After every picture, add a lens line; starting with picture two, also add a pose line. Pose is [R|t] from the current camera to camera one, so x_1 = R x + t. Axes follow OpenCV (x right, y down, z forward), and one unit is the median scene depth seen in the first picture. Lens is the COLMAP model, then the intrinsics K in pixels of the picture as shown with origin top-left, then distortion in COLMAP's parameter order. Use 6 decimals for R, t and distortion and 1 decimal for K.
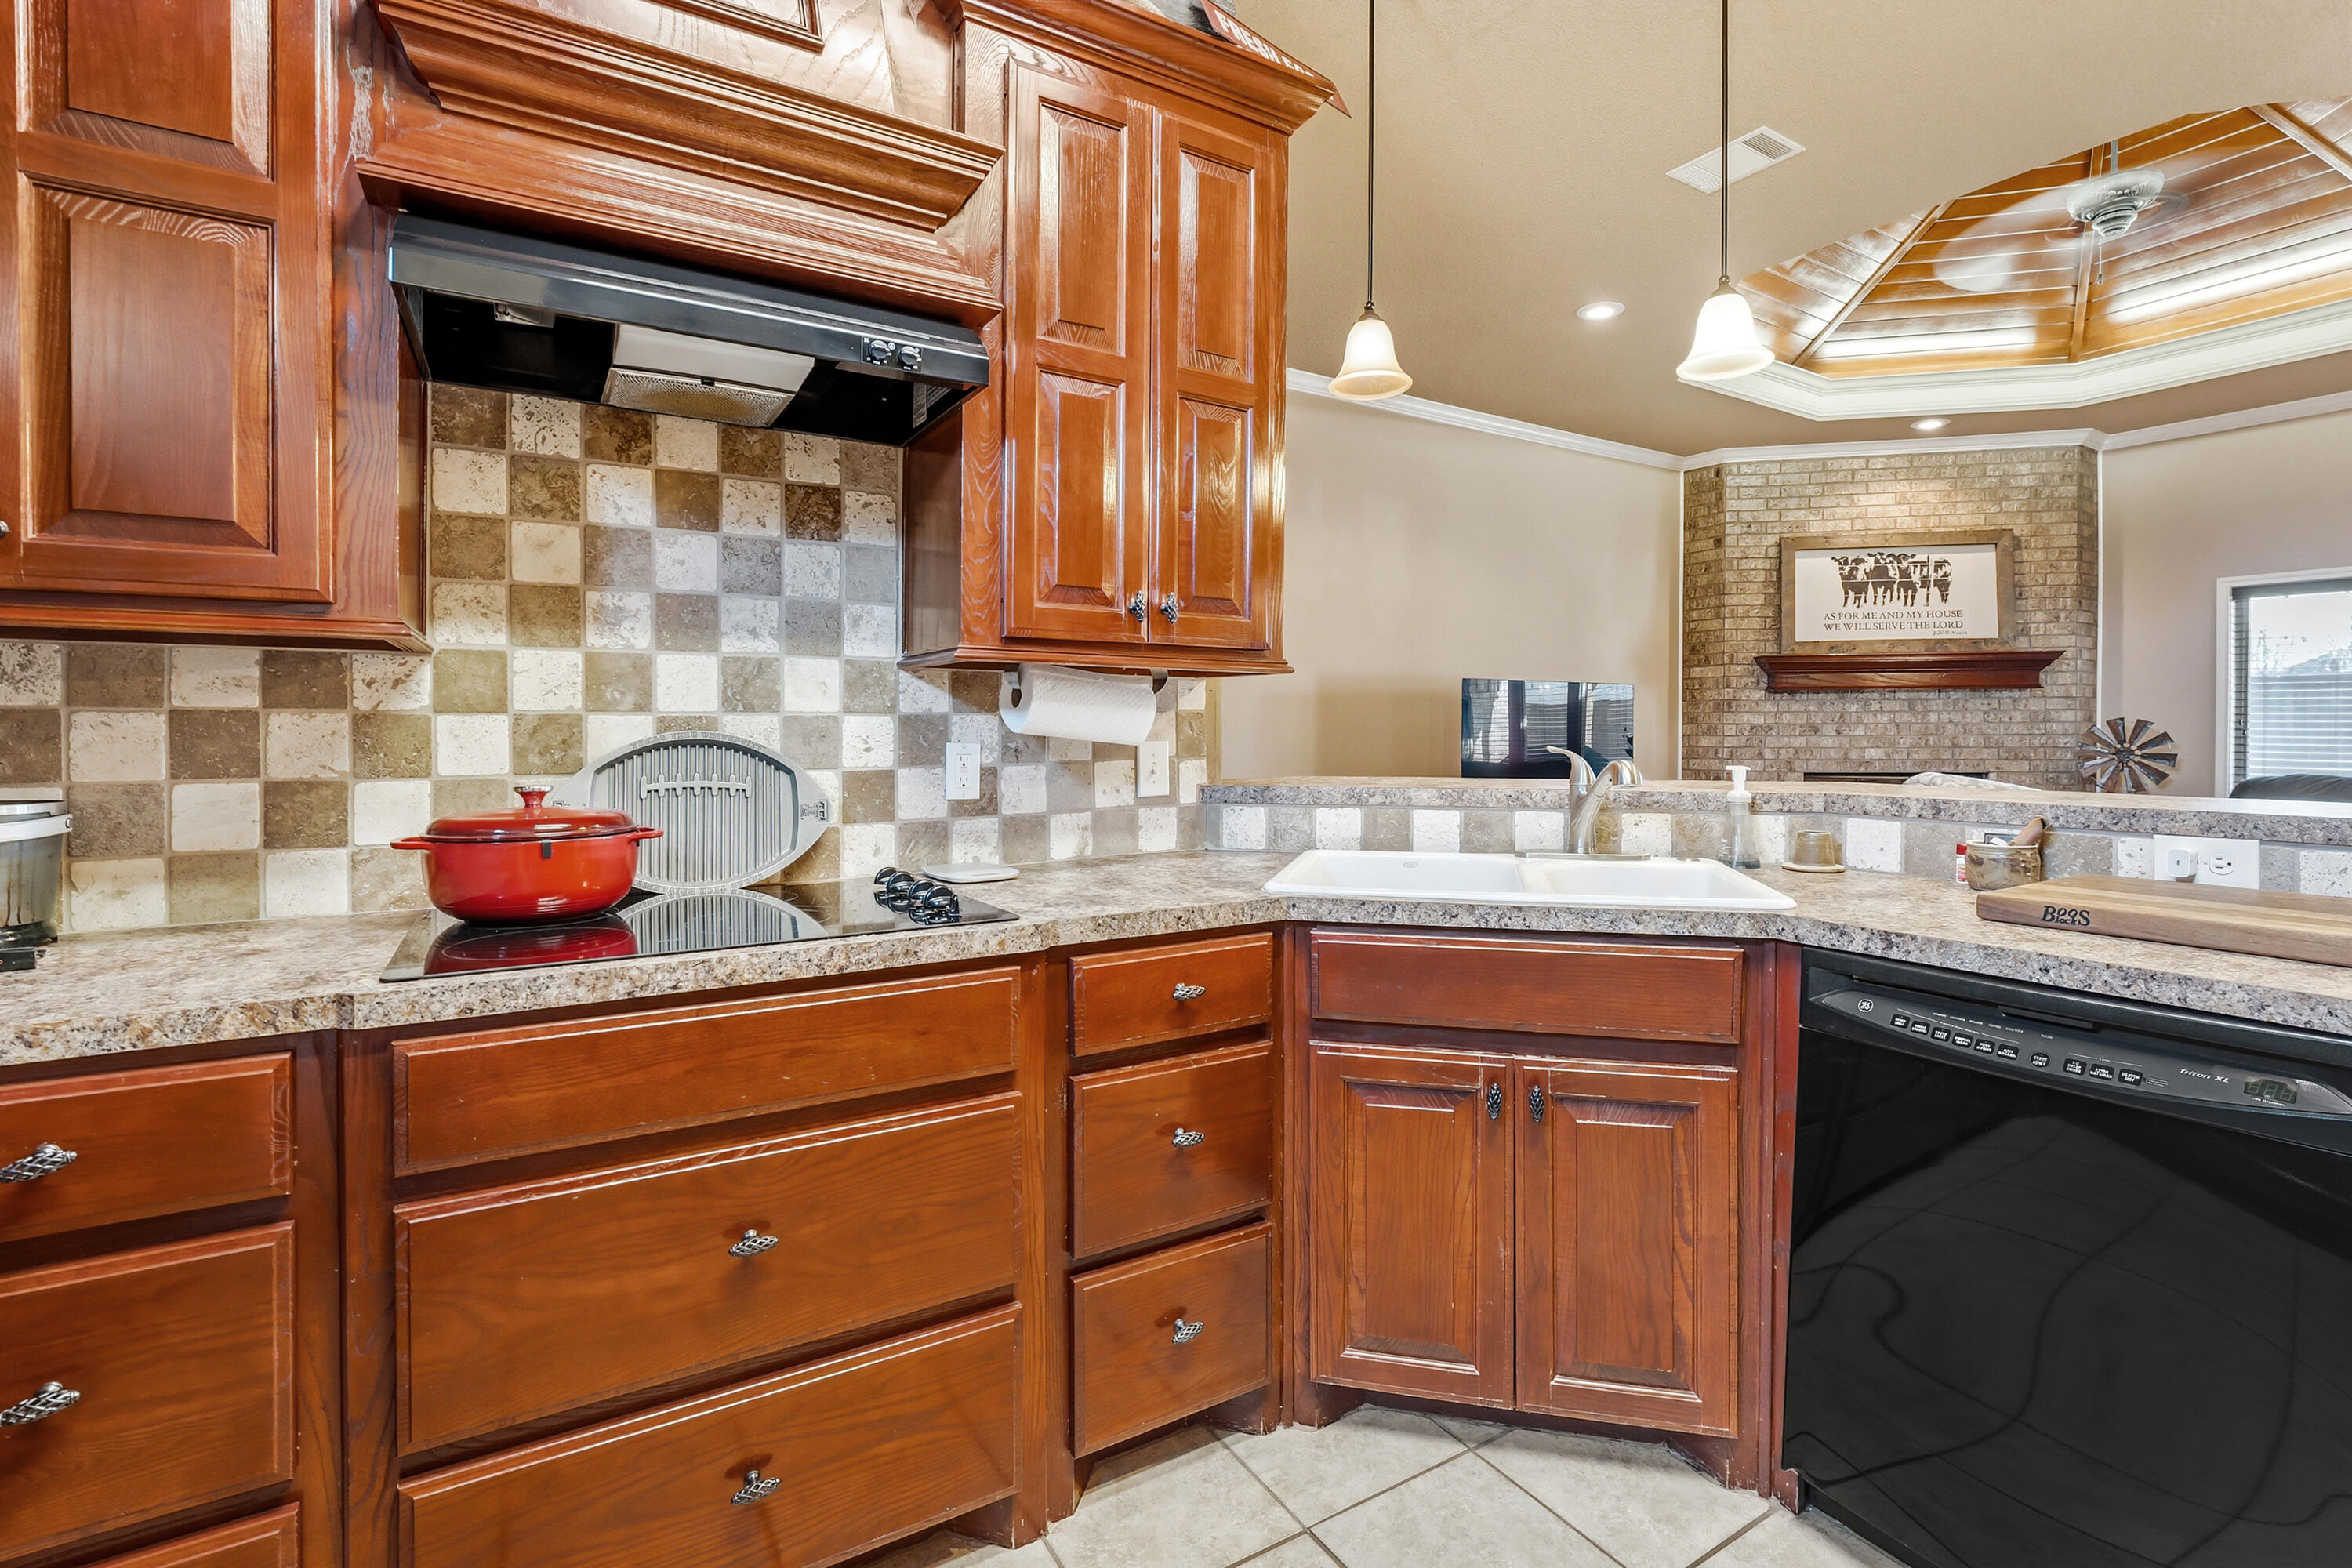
lens RADIAL K [[1069.8, 0, 1192.3], [0, 1069.8, 747.3], [0, 0, 1]] dist [-0.013464, 0.001896]
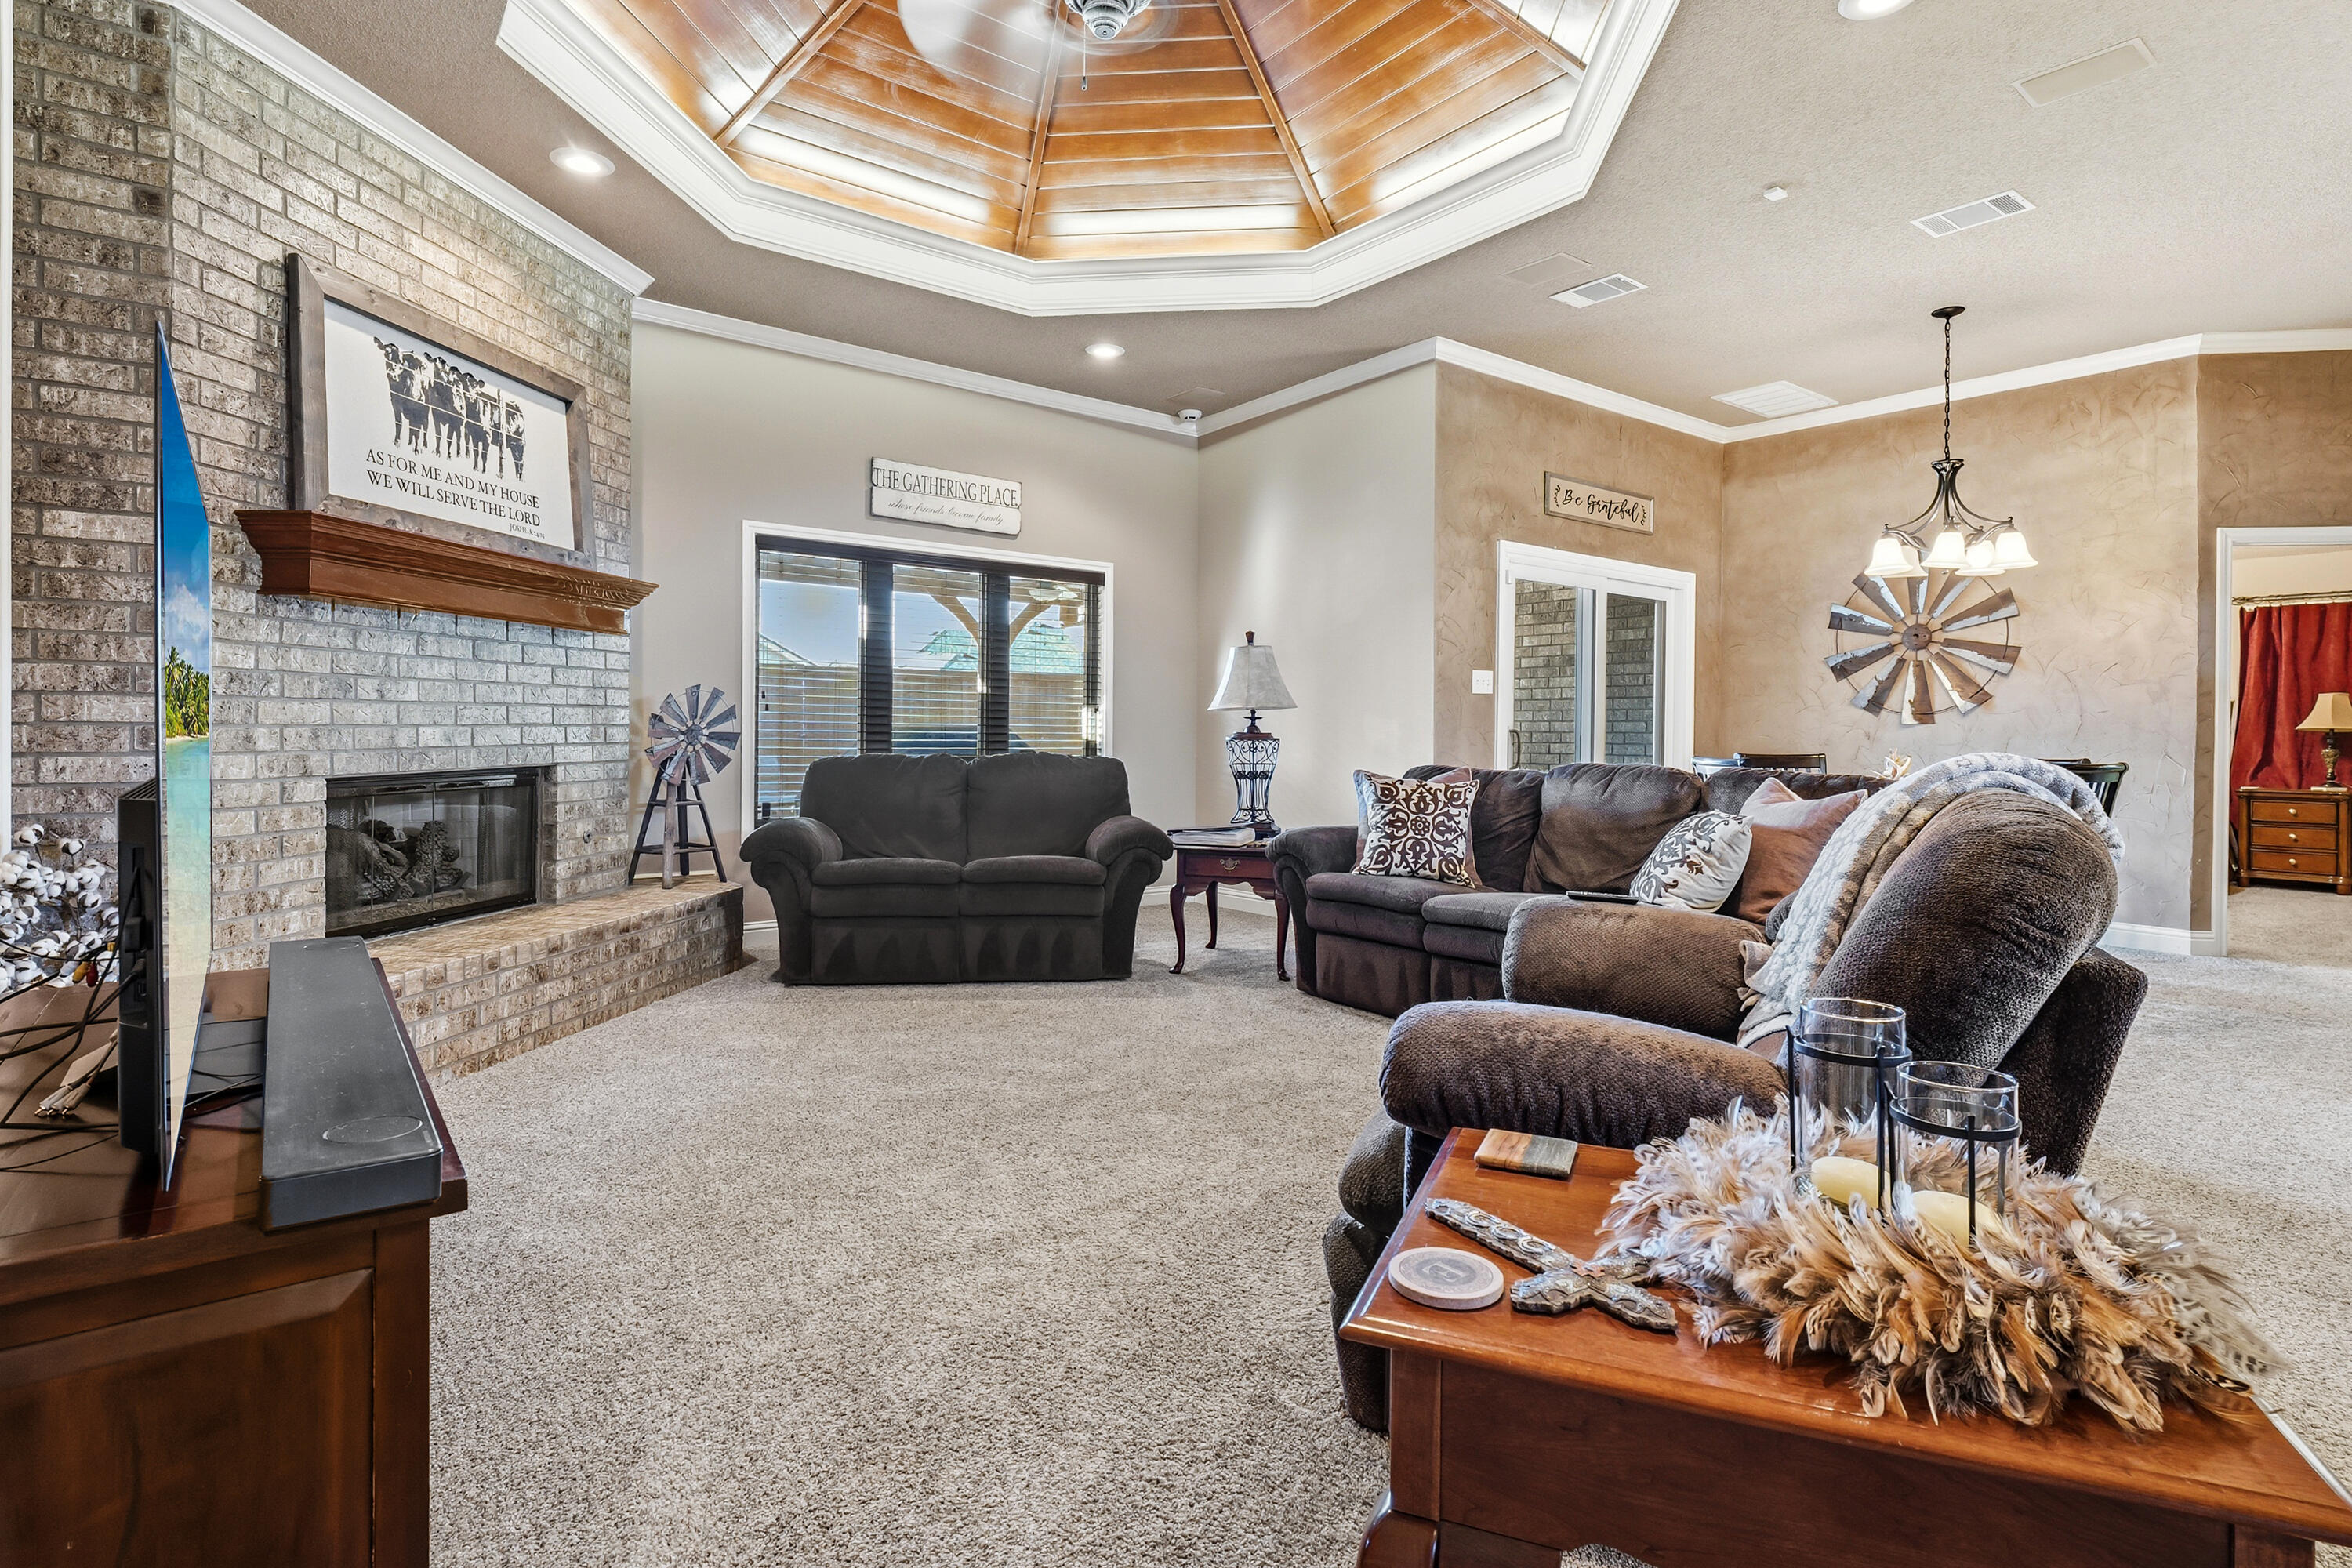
lens RADIAL K [[1157.6, 0, 1165.7], [0, 1157.6, 734.9], [0, 0, 1]] dist [-0.003052, 0.000439]
pose [[-0.103043, -0.006820, 0.994653, 0.033736], [0.003692, 0.999967, 0.007239, 0.002446], [-0.994670, 0.004418, -0.103015, 0.715172]]
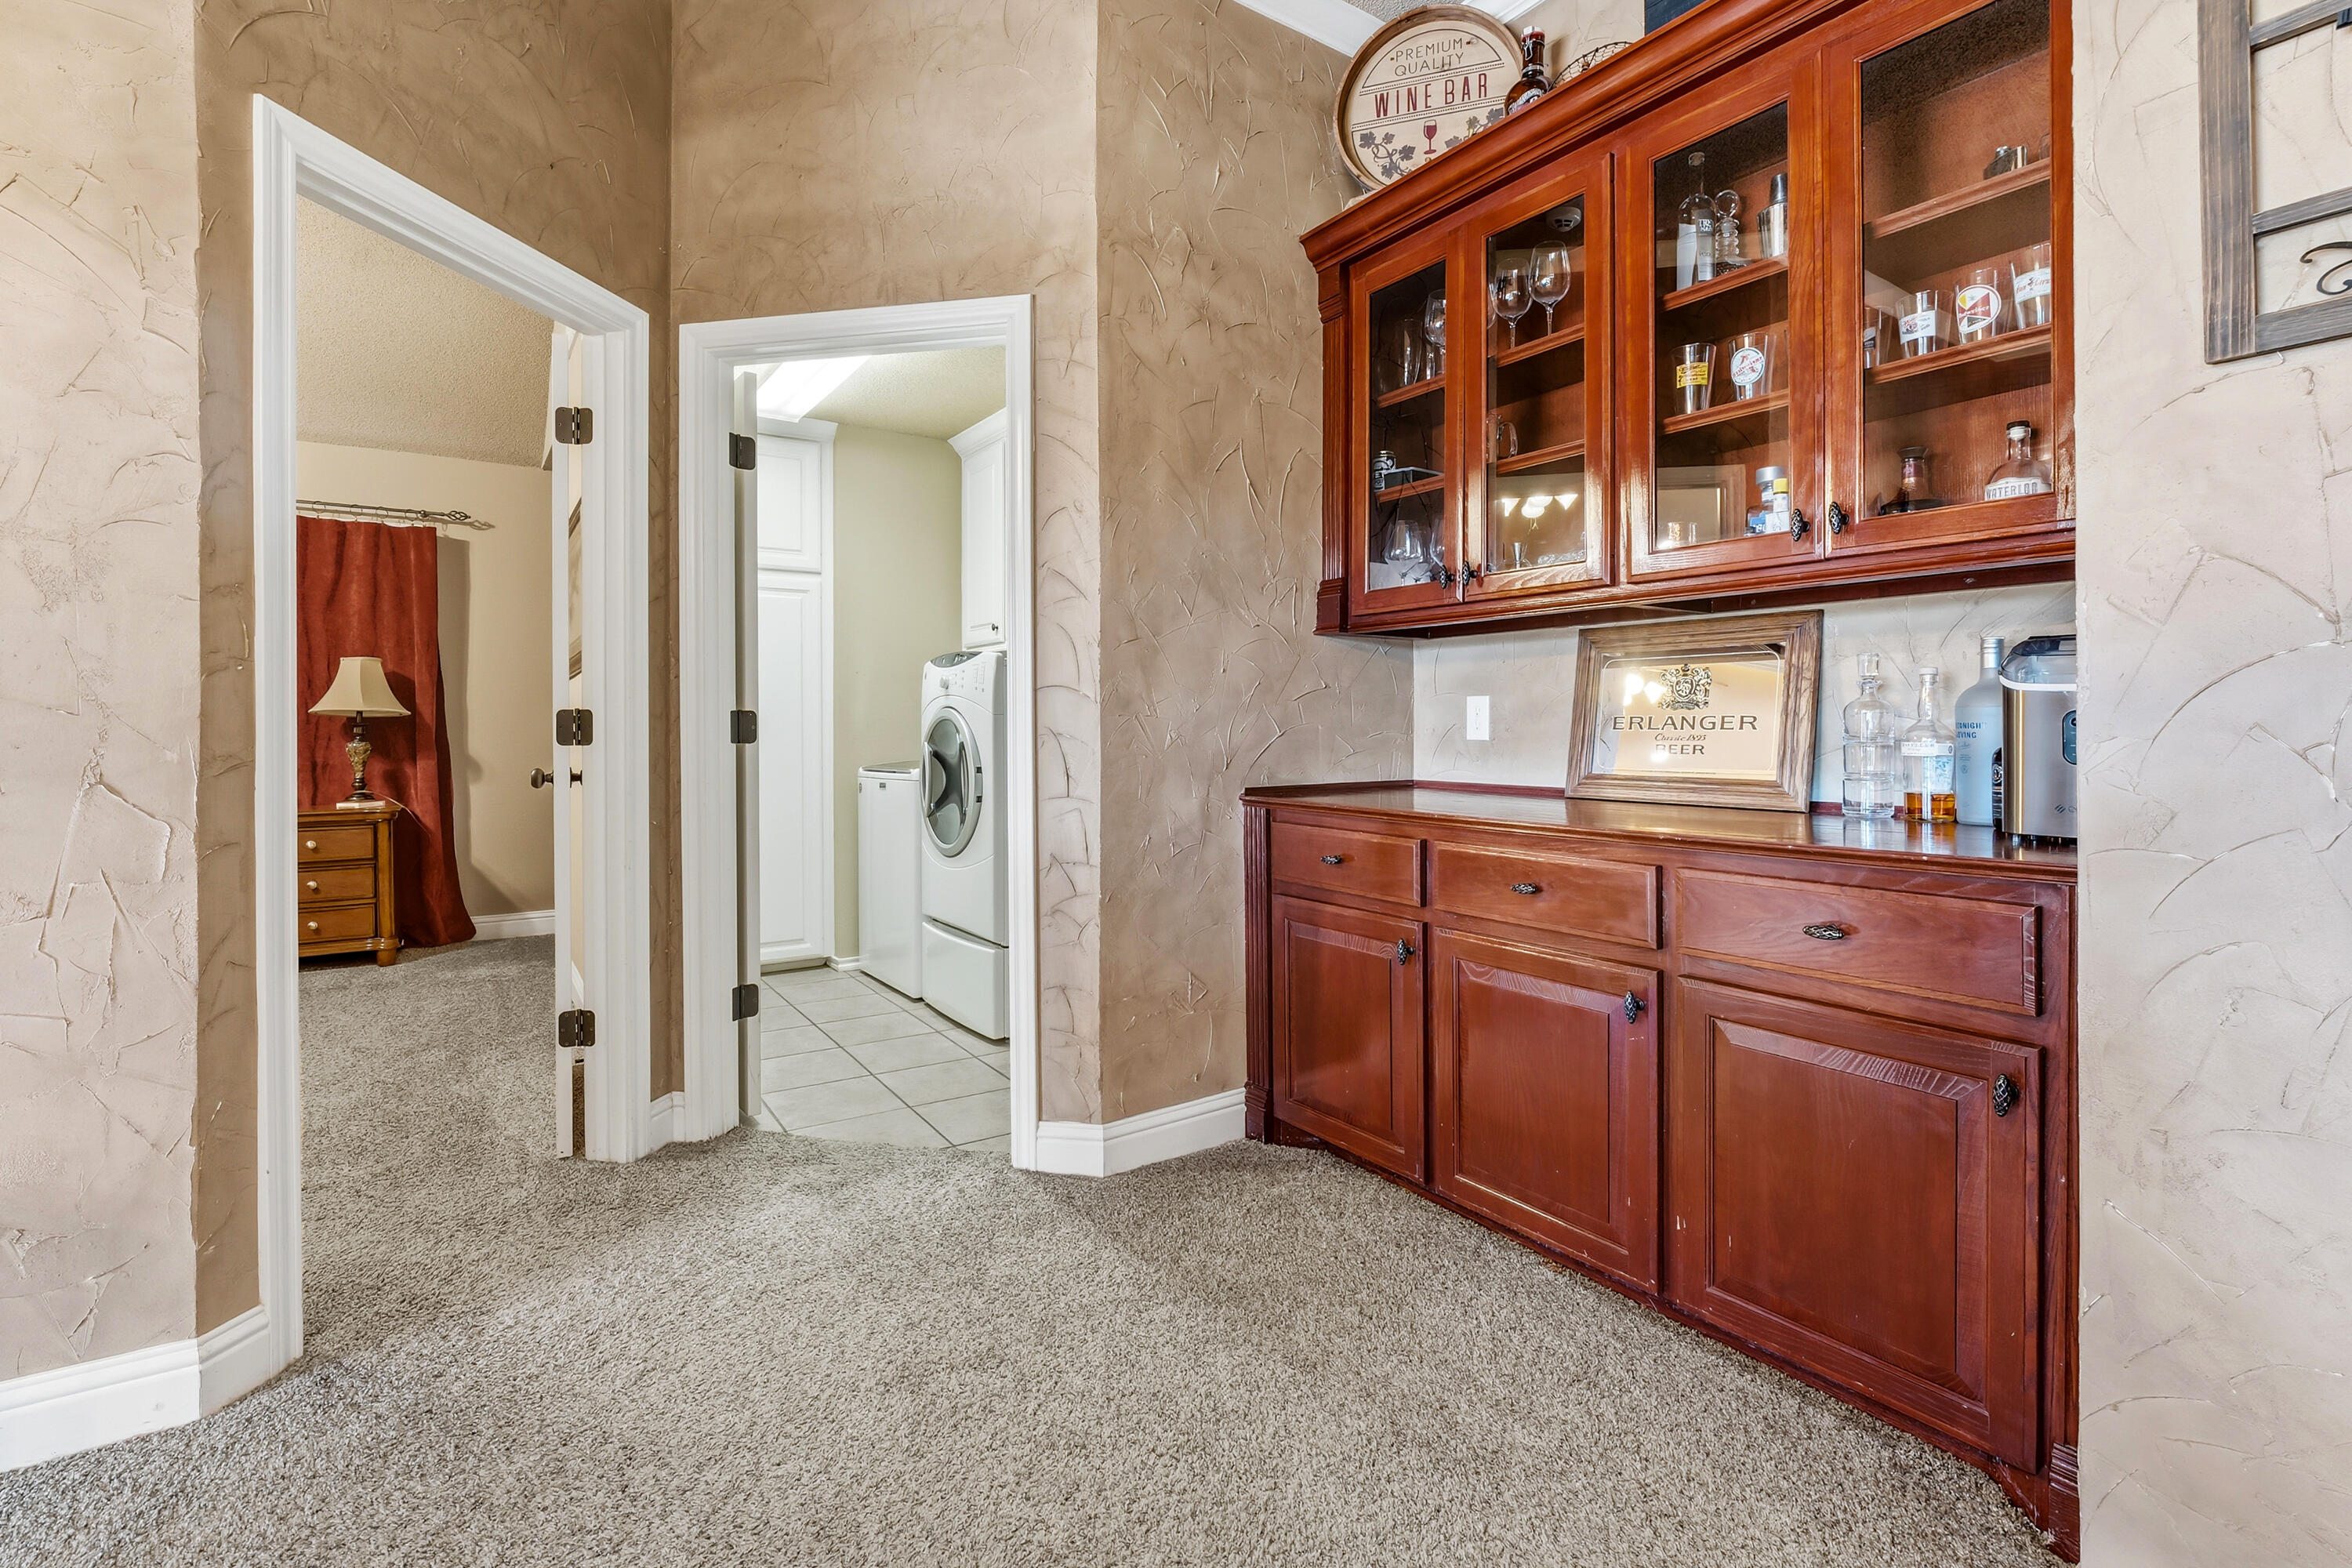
lens RADIAL K [[1069.8, 0, 1199.3], [0, 1069.8, 734.1], [0, 0, 1]] dist [-0.013464, 0.001896]
pose [[-0.998213, 0.000459, -0.059750, 0.582610], [-0.000663, 0.999824, 0.018759, 0.010714], [0.059748, 0.018765, -0.998037, 0.134174]]
